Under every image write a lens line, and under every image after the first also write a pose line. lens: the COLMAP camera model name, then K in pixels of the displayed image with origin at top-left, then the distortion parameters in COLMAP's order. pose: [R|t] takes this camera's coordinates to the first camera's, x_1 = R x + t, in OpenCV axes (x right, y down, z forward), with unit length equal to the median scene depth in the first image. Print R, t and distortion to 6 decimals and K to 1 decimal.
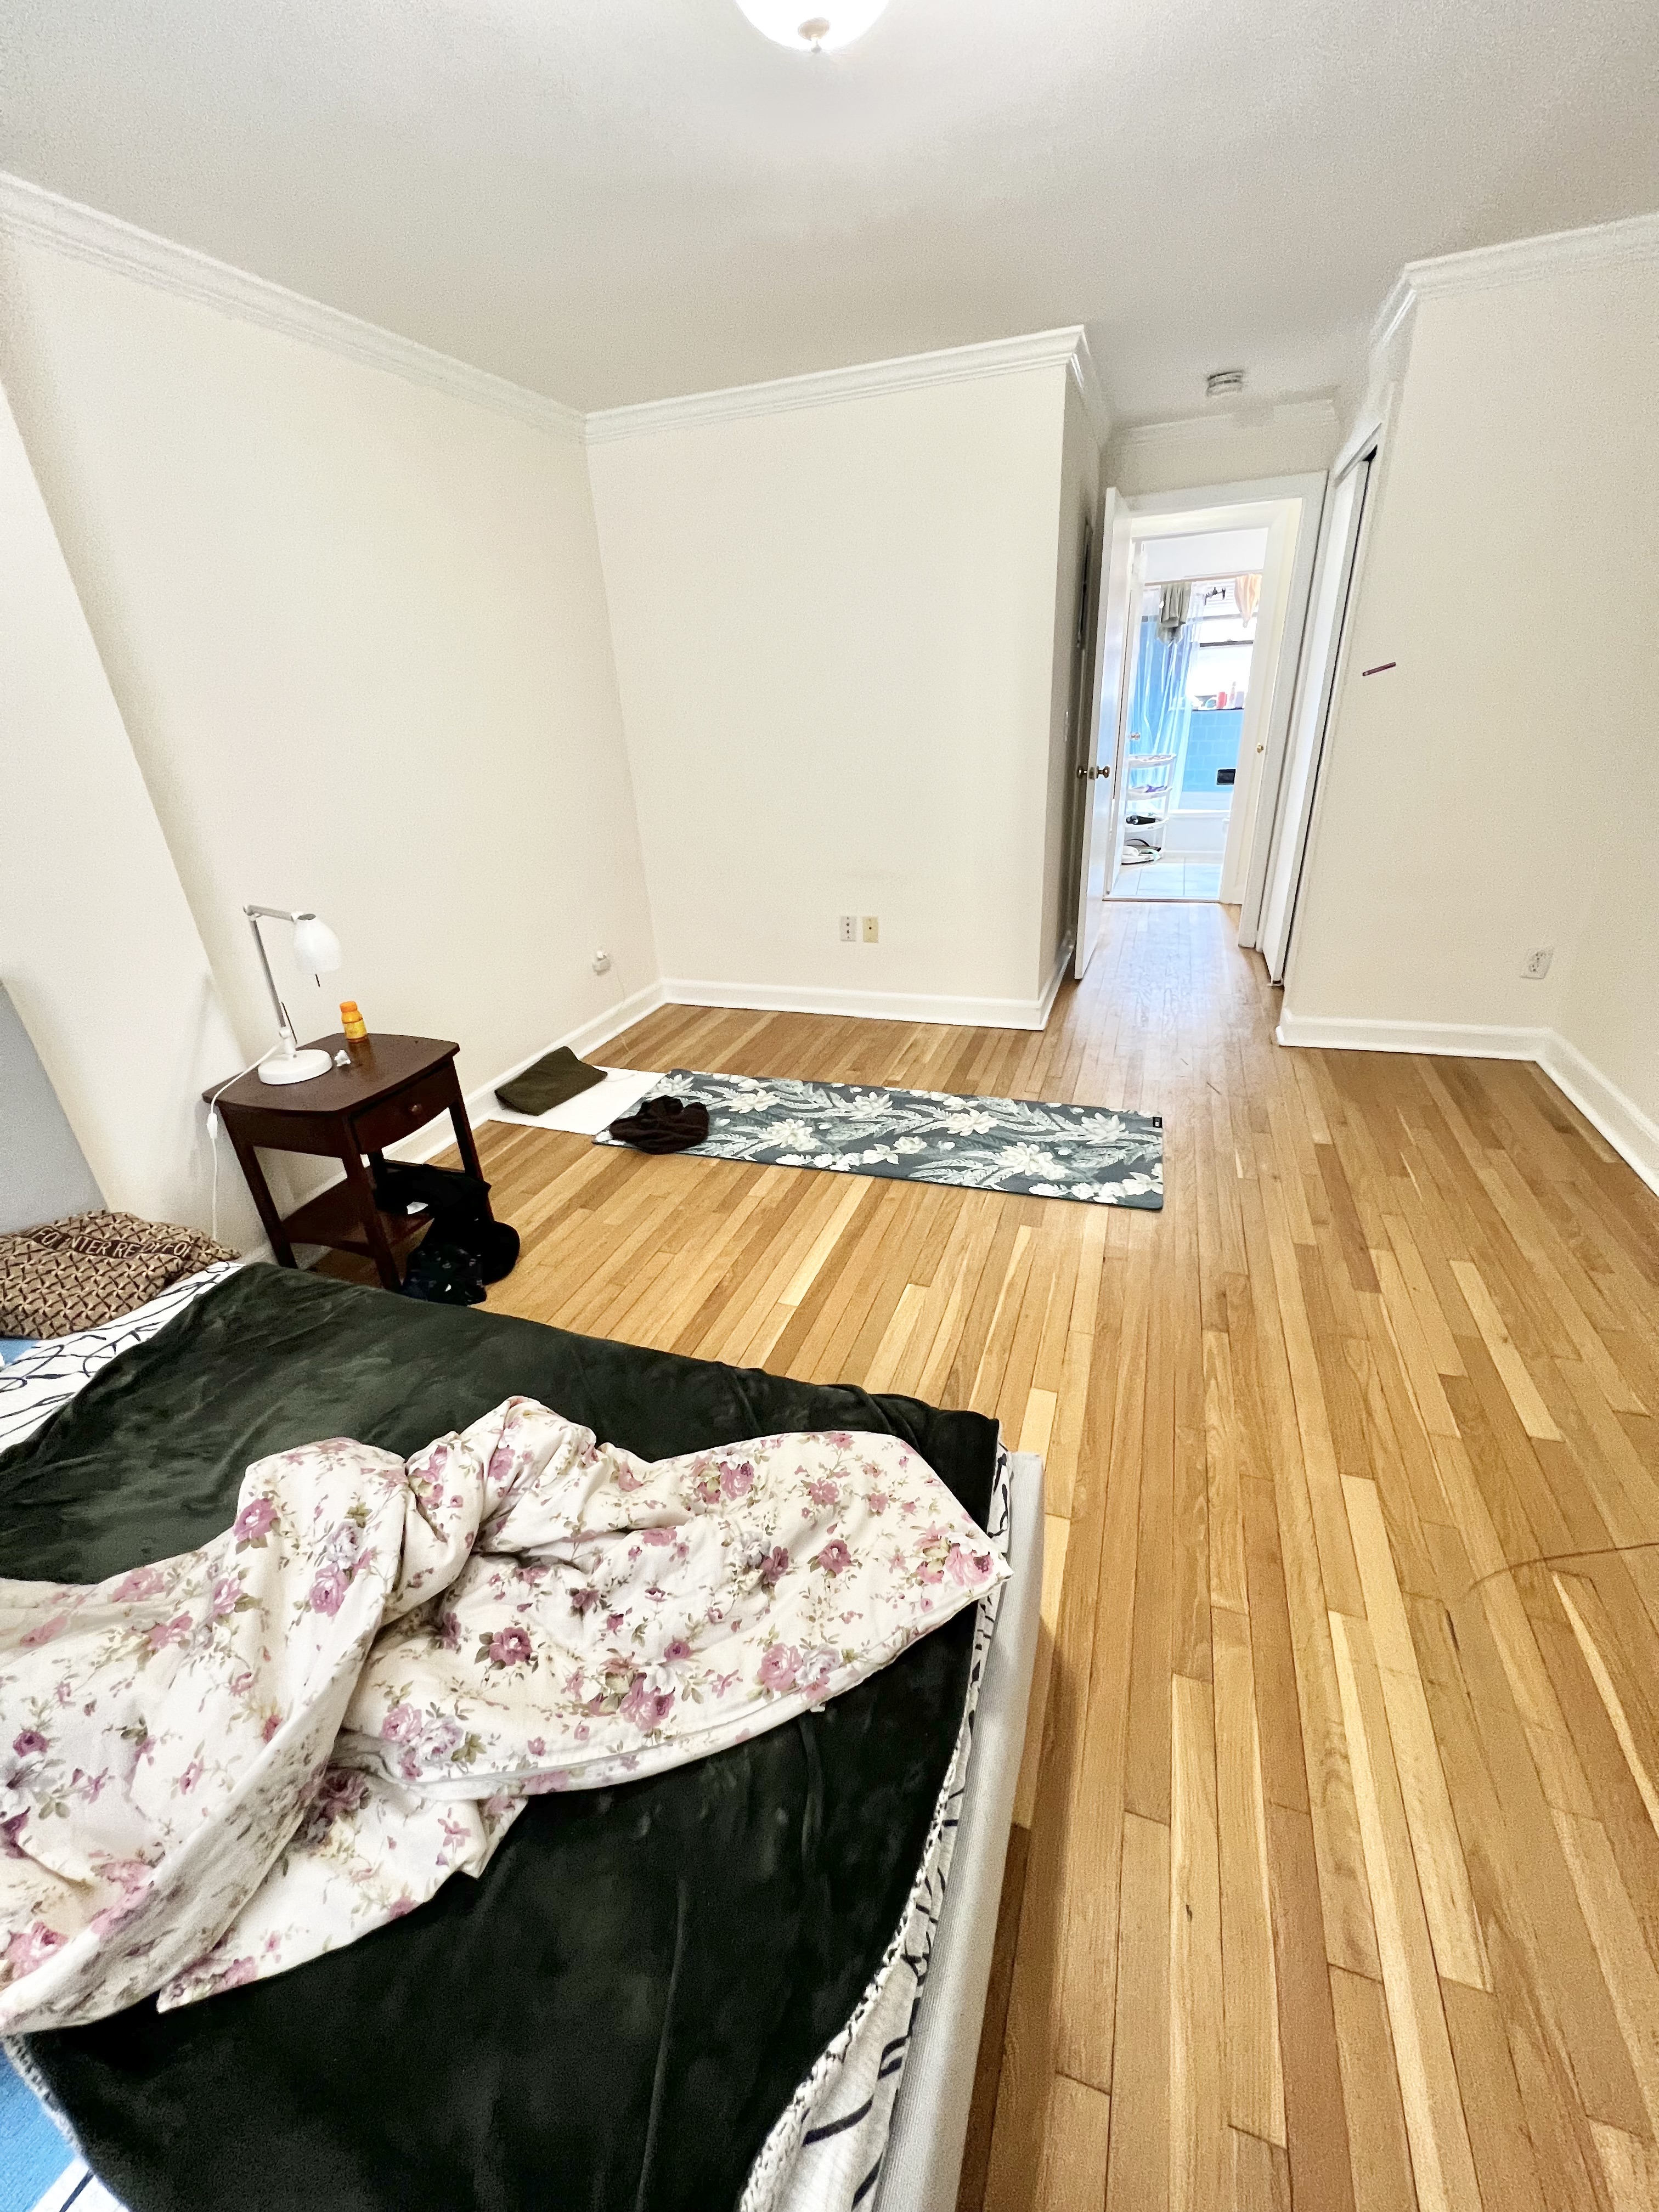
lens RADIAL K [[885.5, 0, 836.1], [0, 885.5, 1104.7], [0, 0, 1]] dist [-0.000496, 0.000654]
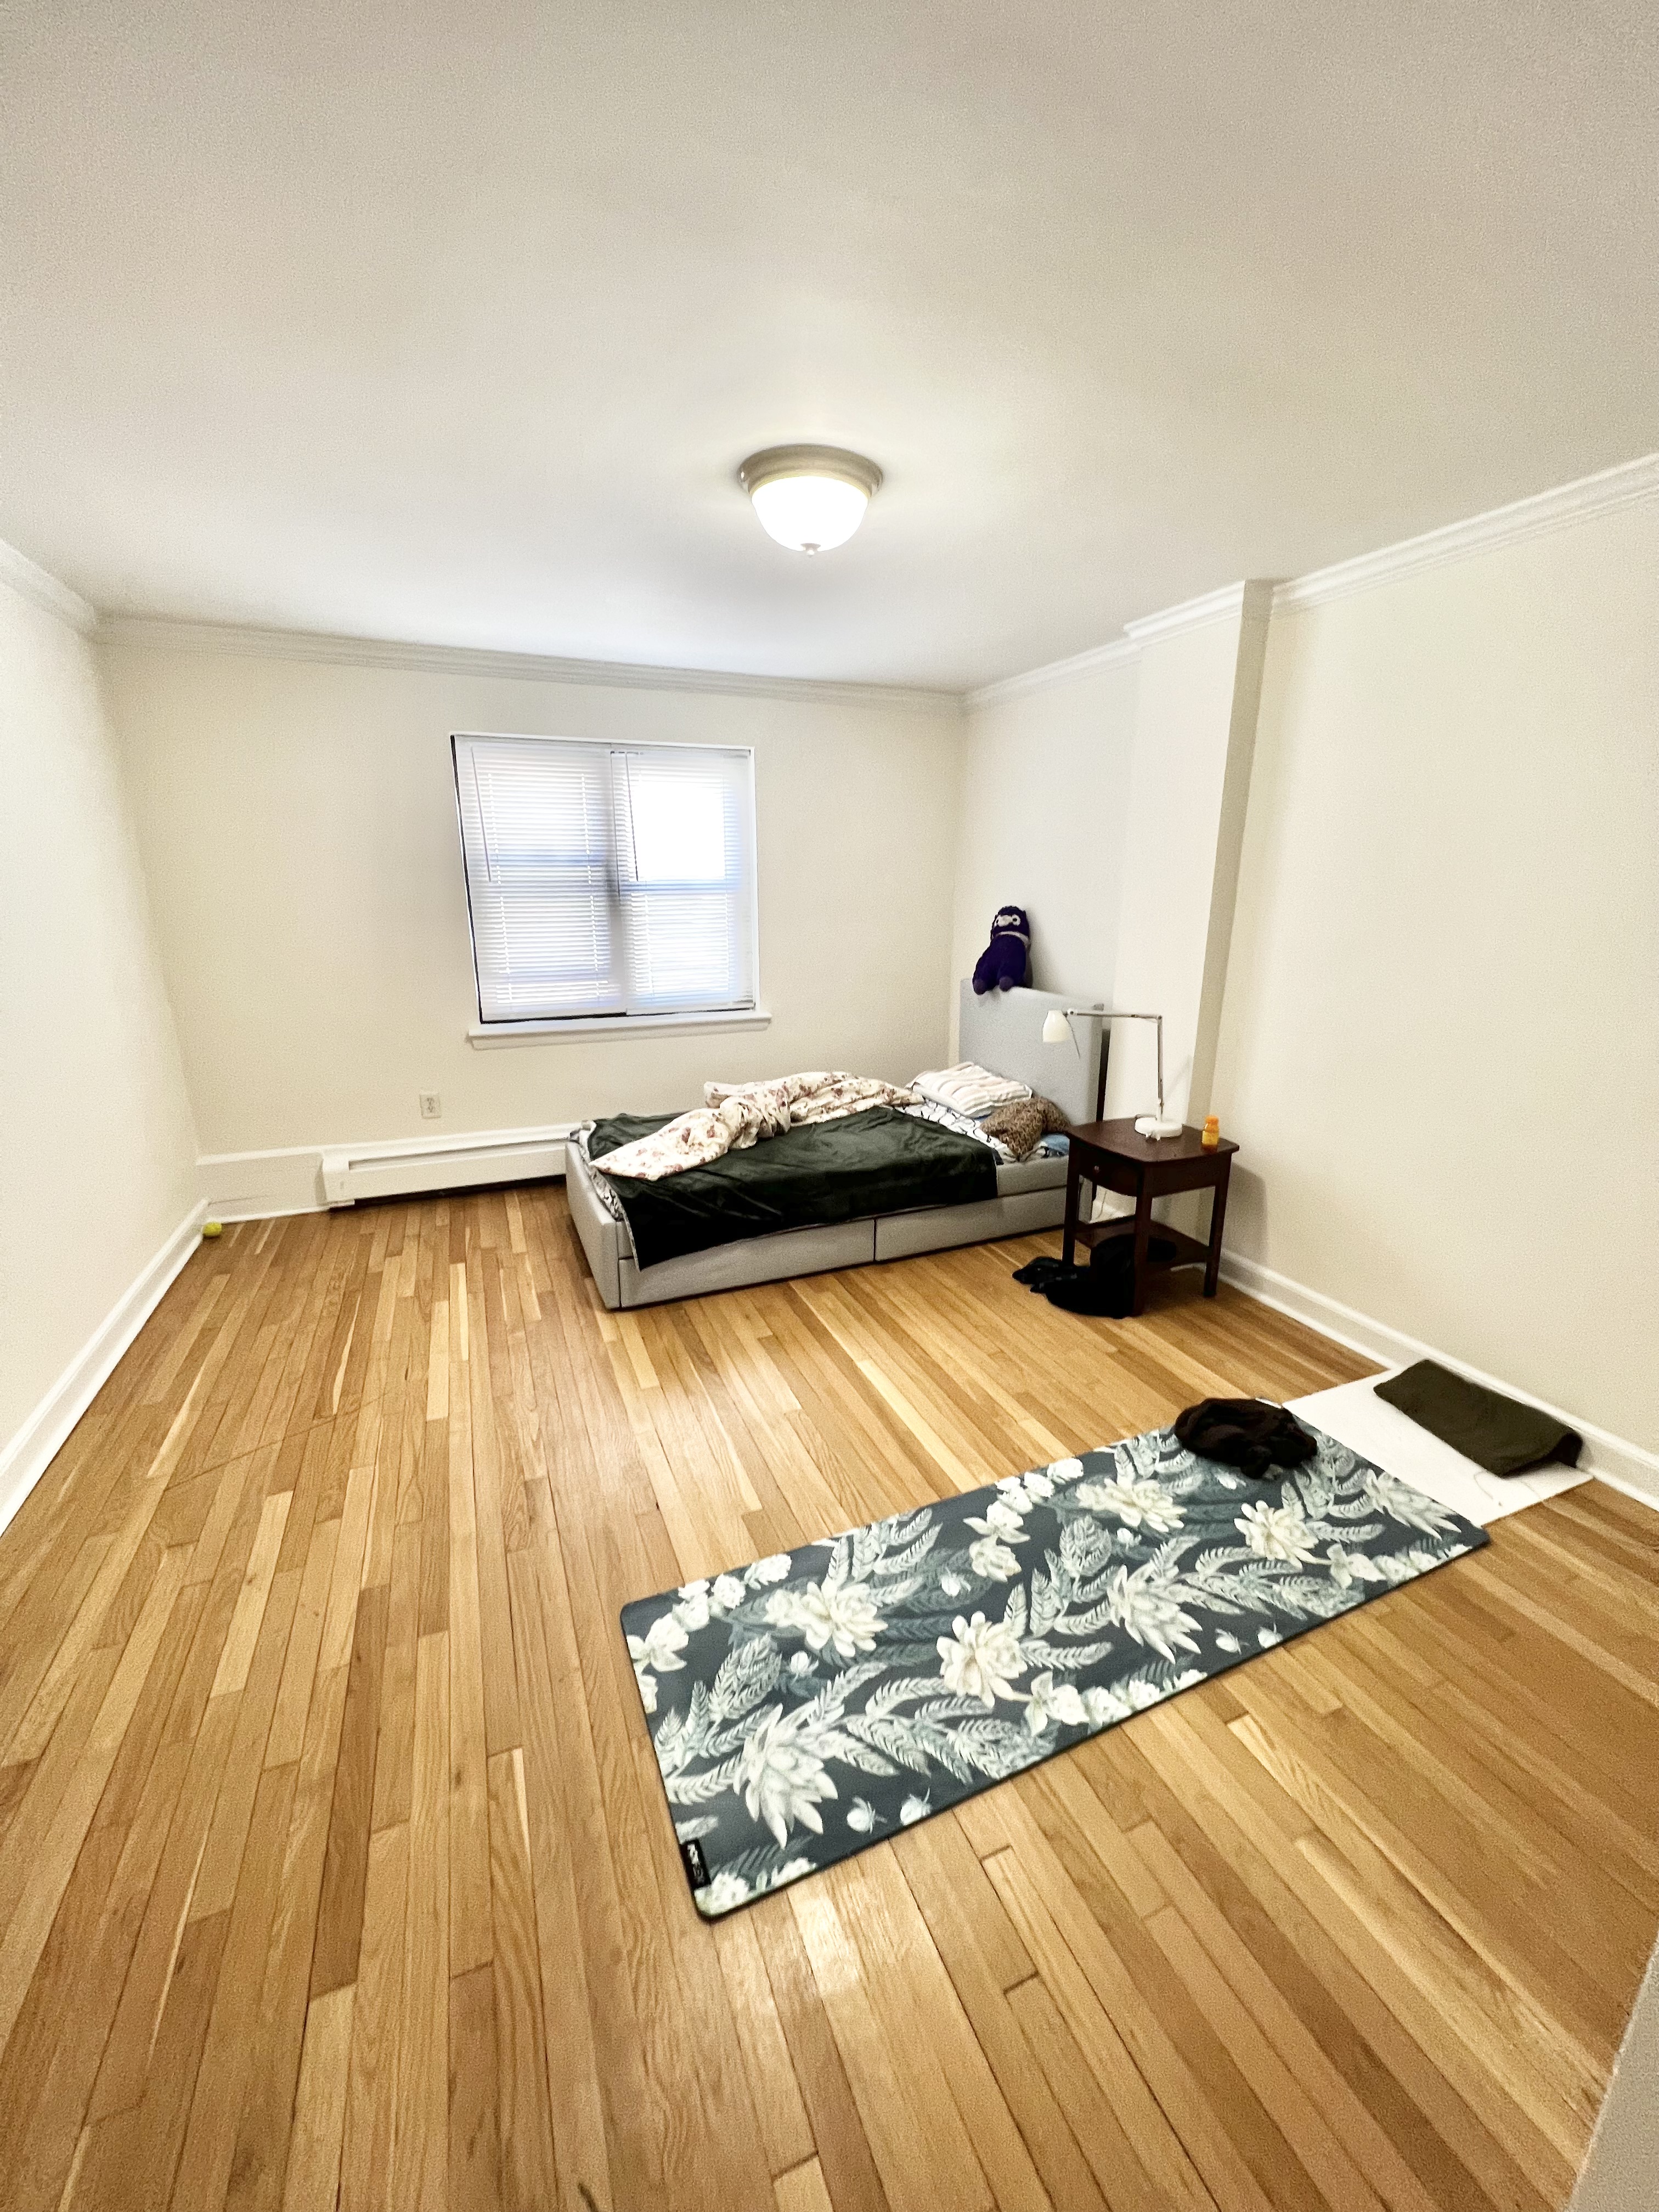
lens RADIAL K [[885.5, 0, 836.1], [0, 885.5, 1104.7], [0, 0, 1]] dist [-0.000496, 0.000654]
pose [[-0.741335, 0.217612, -0.634876, 0.534880], [-0.255304, 0.783415, 0.566640, -0.588978], [0.620679, 0.582156, -0.525216, 1.098854]]
